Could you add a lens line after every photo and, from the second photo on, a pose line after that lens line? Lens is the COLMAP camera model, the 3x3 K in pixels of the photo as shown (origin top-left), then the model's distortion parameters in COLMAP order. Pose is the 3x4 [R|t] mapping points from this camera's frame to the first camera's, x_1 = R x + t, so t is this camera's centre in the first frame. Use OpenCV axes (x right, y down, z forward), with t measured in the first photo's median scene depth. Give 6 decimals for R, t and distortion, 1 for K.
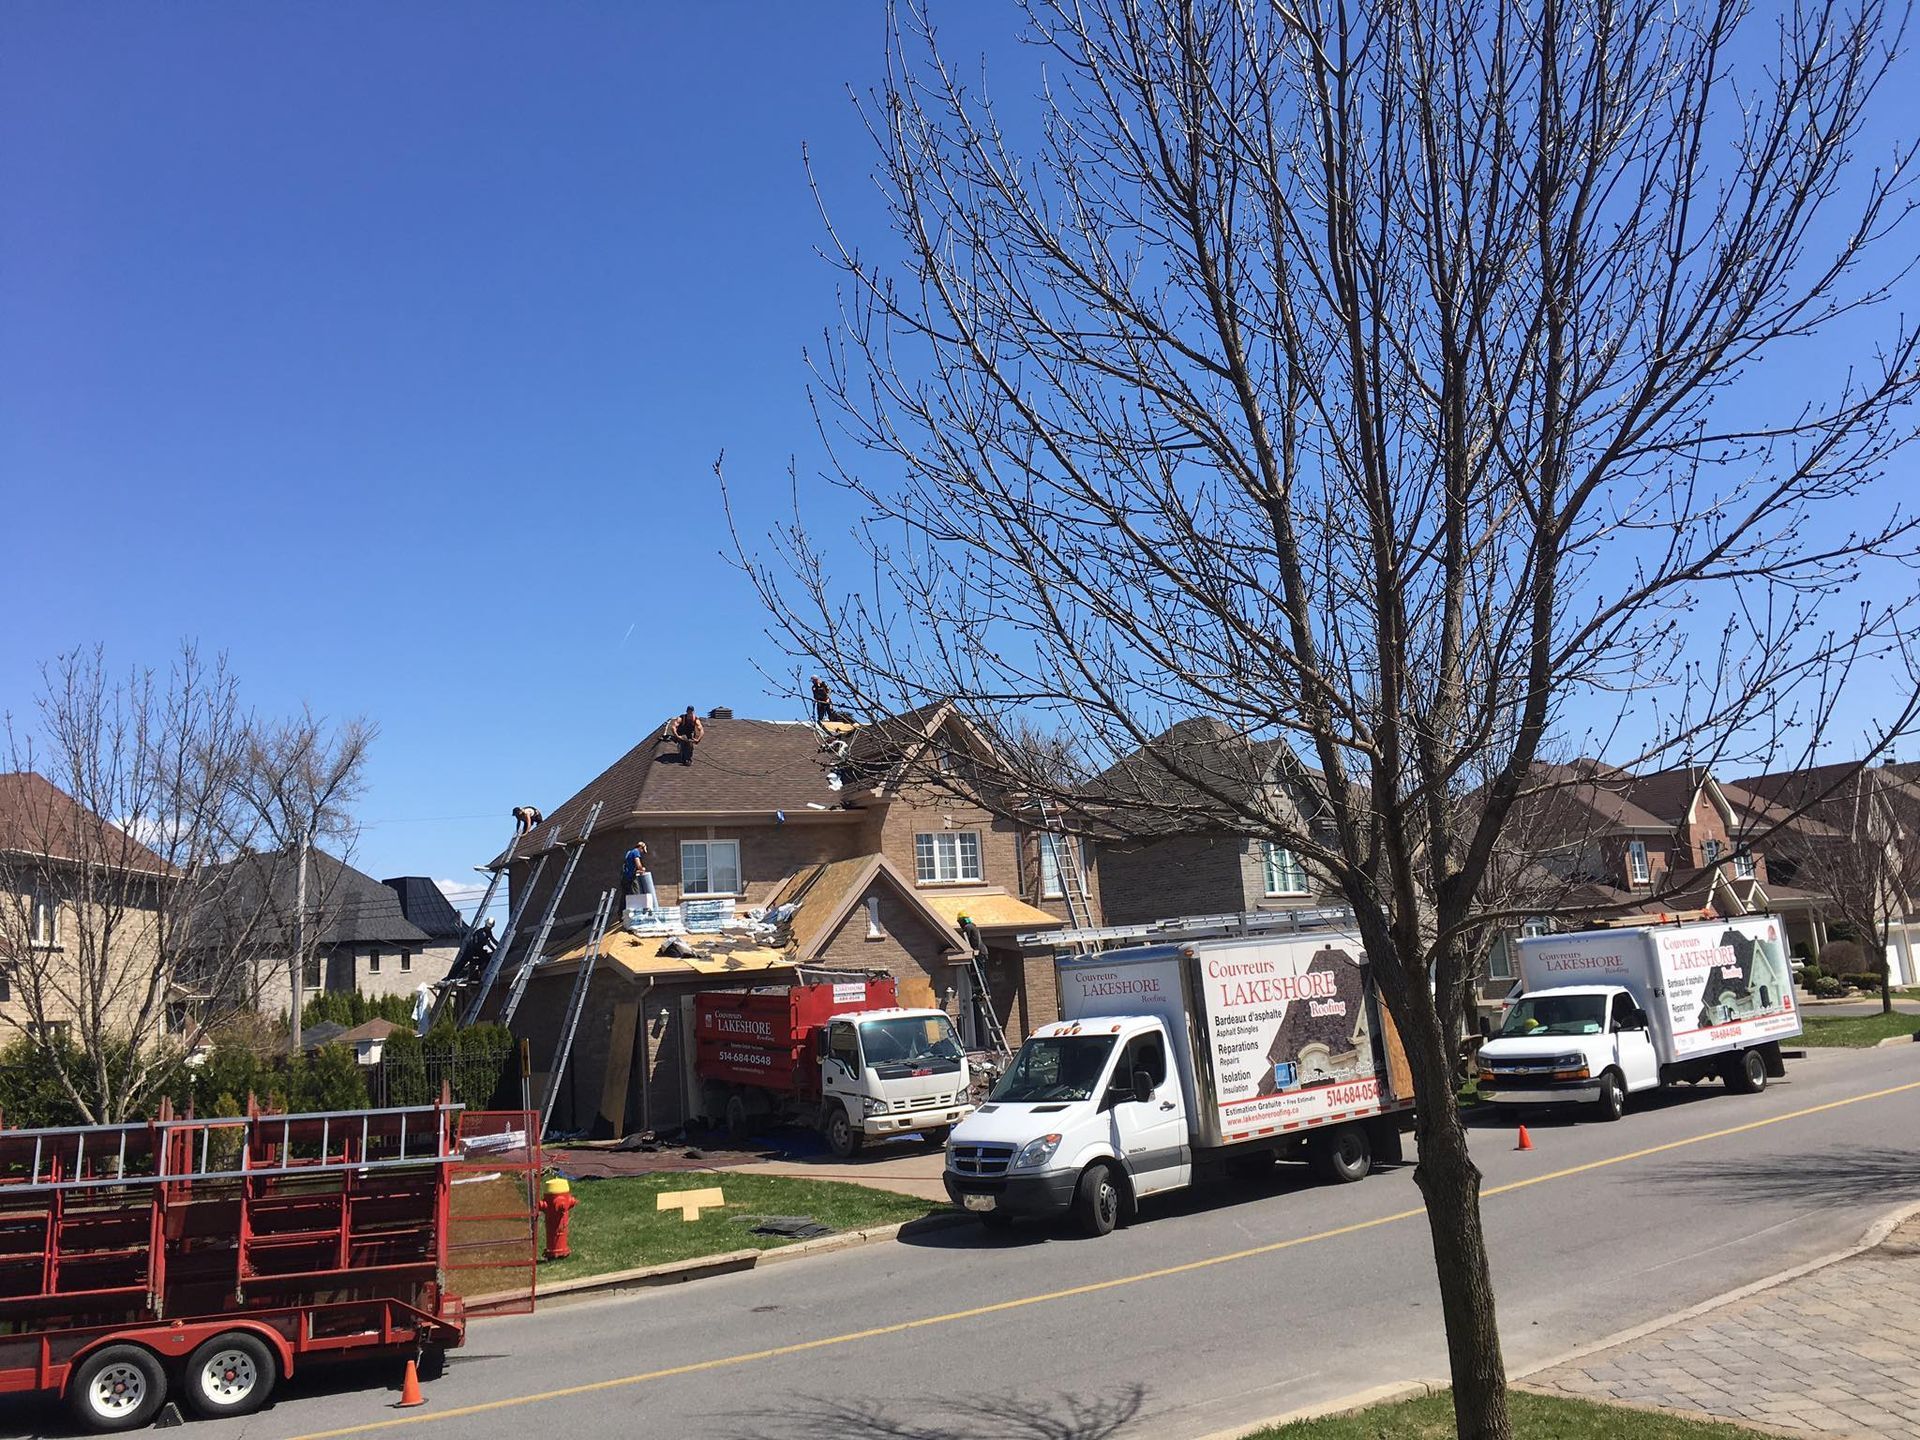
lens RADIAL K [[1426.6, 0, 960.0], [0, 1426.6, 720.0], [0, 0, 1]] dist [-0.007580, -0.004105]
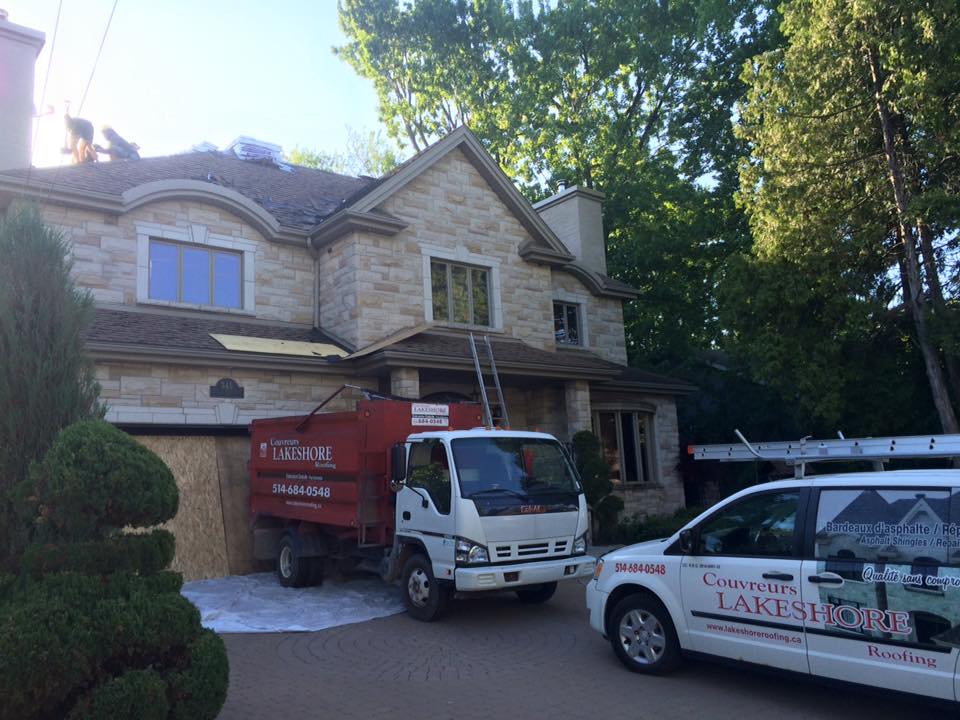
lens RADIAL K [[784.2, 0, 480.0], [0, 784.2, 360.0], [0, 0, 1]] dist [0.002898, -0.000479]
pose [[0.998292, 0.047235, 0.034367, -0.072326], [-0.047830, 0.998716, 0.016686, 0.165330], [-0.033535, -0.018301, 0.999270, 0.599547]]
